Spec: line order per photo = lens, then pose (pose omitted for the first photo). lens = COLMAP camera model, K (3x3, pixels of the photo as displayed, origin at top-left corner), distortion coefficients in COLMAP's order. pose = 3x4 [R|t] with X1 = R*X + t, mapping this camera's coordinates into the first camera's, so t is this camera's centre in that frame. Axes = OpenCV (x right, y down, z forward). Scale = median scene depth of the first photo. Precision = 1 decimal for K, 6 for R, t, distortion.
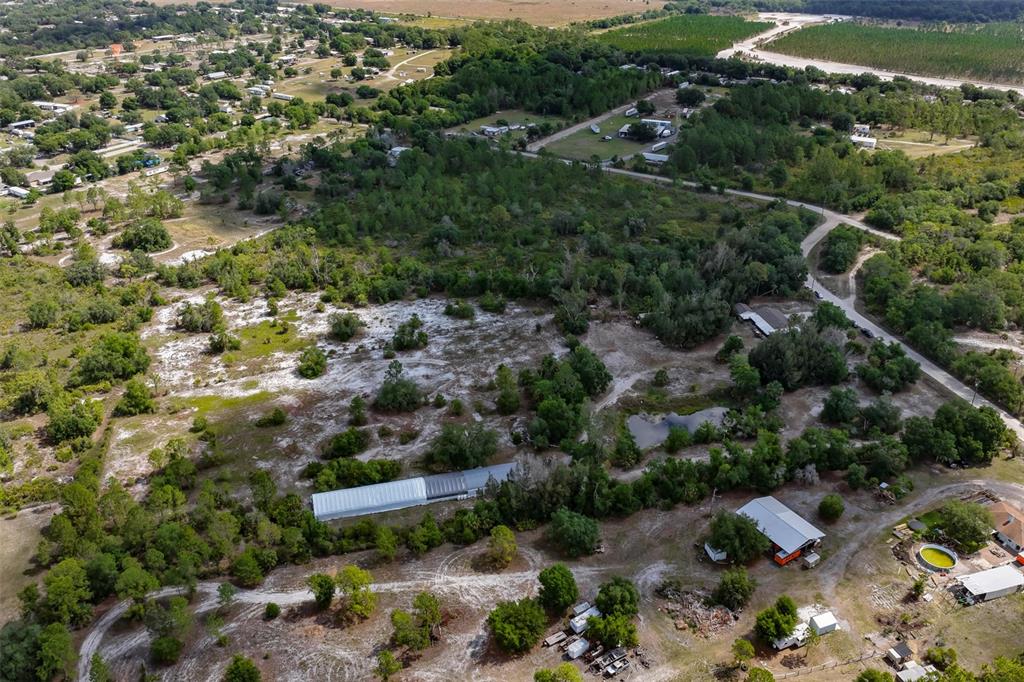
lens RADIAL K [[852.0, 0, 514.6], [0, 852.0, 341.4], [0, 0, 1]] dist [-0.021047, 0.050669]
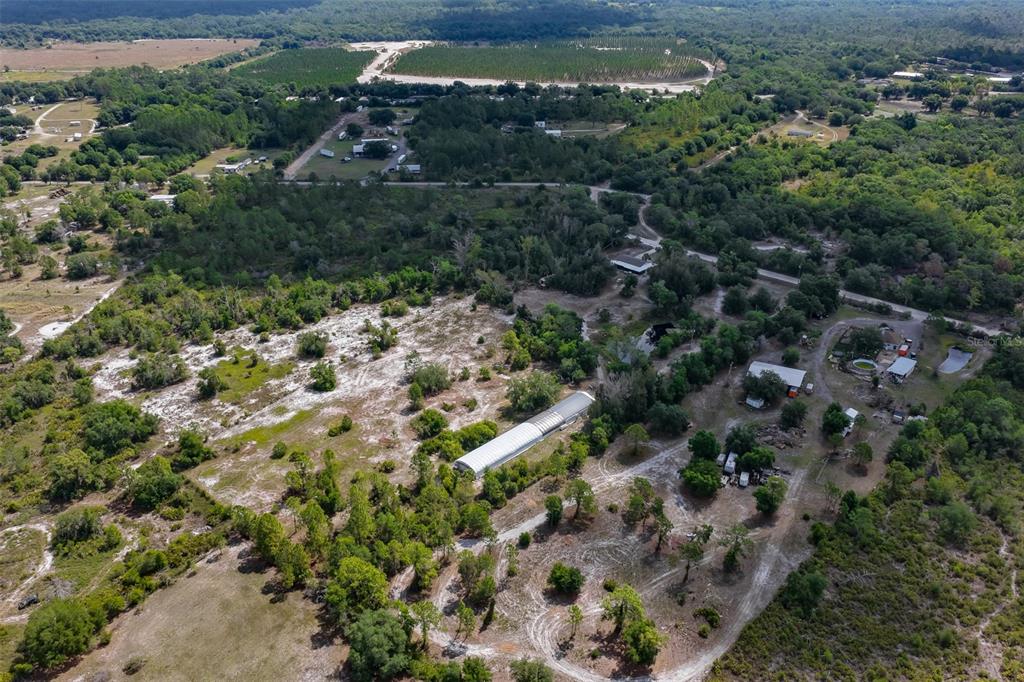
lens RADIAL K [[818.1, 0, 512.0], [0, 818.1, 341.0], [0, 0, 1]] dist [-0.014252, -0.003284]
pose [[0.858520, -0.230464, 0.458072, -0.321656], [0.240891, 0.969866, 0.036479, 0.000440], [-0.452676, 0.079027, 0.888166, -0.013423]]
